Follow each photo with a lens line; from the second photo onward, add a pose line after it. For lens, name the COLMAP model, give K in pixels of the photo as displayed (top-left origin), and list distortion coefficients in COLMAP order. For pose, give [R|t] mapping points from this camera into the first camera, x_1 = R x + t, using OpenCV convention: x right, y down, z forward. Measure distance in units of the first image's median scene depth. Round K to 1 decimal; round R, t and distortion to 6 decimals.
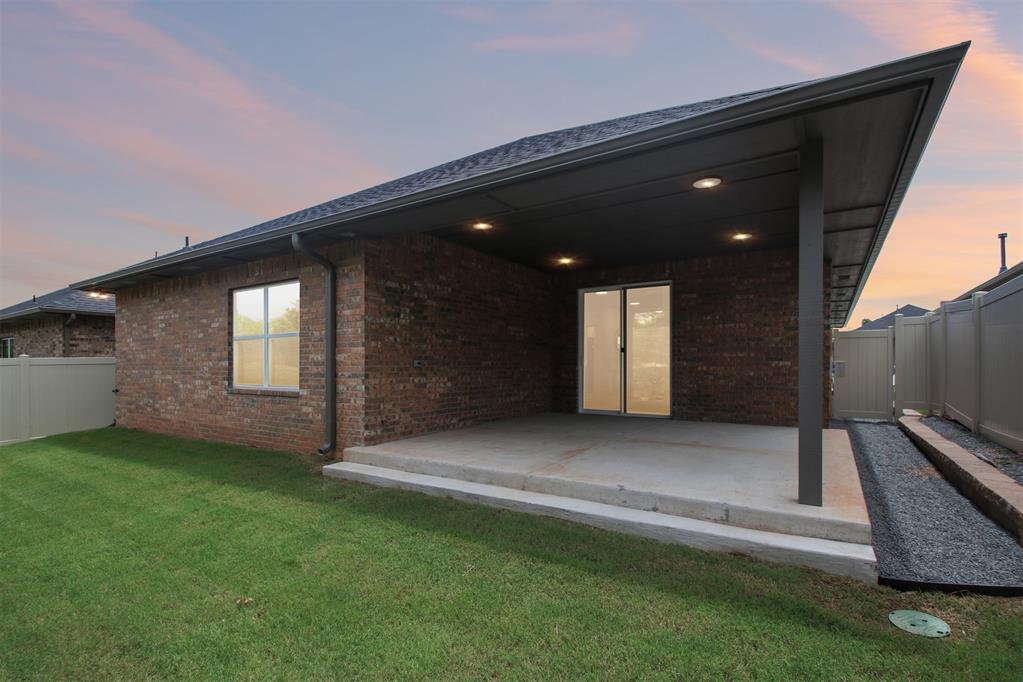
lens RADIAL K [[488.5, 0, 512.6], [0, 488.5, 362.8], [0, 0, 1]] dist [-0.015257, -0.002319]
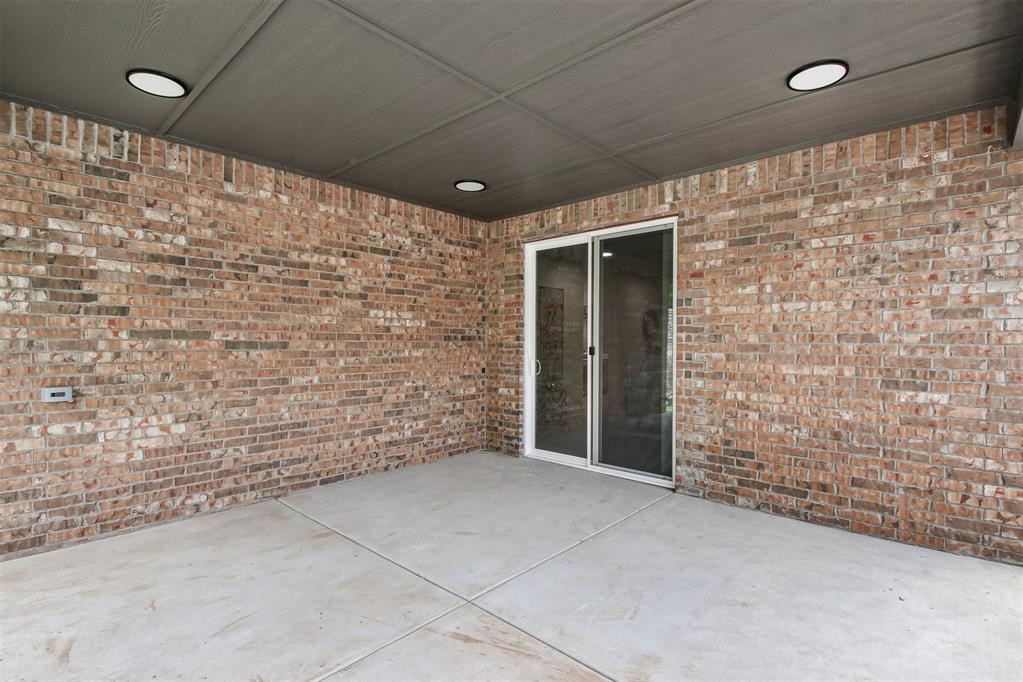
lens RADIAL K [[488.5, 0, 509.3], [0, 488.5, 341.6], [0, 0, 1]] dist [-0.015257, -0.002319]
pose [[0.986447, 0.005327, -0.163991, 0.264975], [-0.004729, 0.999981, 0.004039, -0.045682], [0.164009, -0.003209, 0.986454, 0.524409]]
